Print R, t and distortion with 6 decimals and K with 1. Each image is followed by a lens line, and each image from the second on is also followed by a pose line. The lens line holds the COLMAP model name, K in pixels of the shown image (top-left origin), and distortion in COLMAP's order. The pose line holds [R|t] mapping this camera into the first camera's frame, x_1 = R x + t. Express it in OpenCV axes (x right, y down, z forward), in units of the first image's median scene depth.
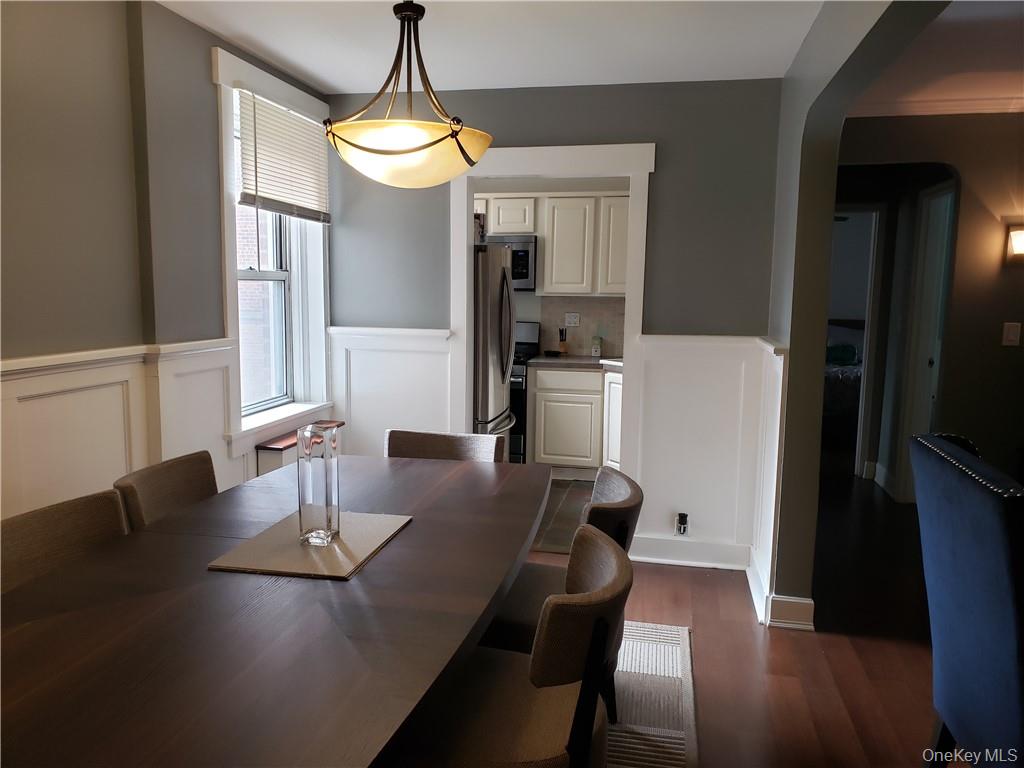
lens RADIAL K [[791.0, 0, 504.1], [0, 791.0, 387.9], [0, 0, 1]] dist [0.139521, -0.330566]
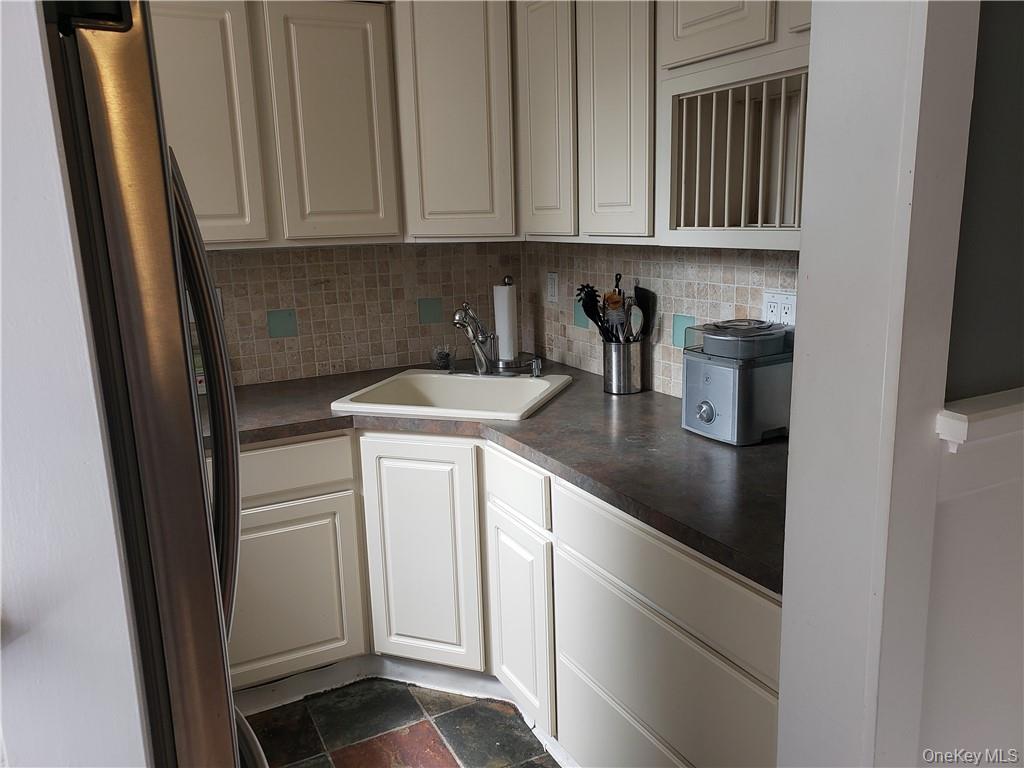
lens RADIAL K [[791.0, 0, 504.1], [0, 791.0, 387.9], [0, 0, 1]] dist [0.139521, -0.330566]
pose [[0.781879, -0.173021, 0.598940, -0.053207], [0.119816, 0.984511, 0.127991, -0.083227], [-0.611808, -0.028311, 0.790499, 0.605639]]
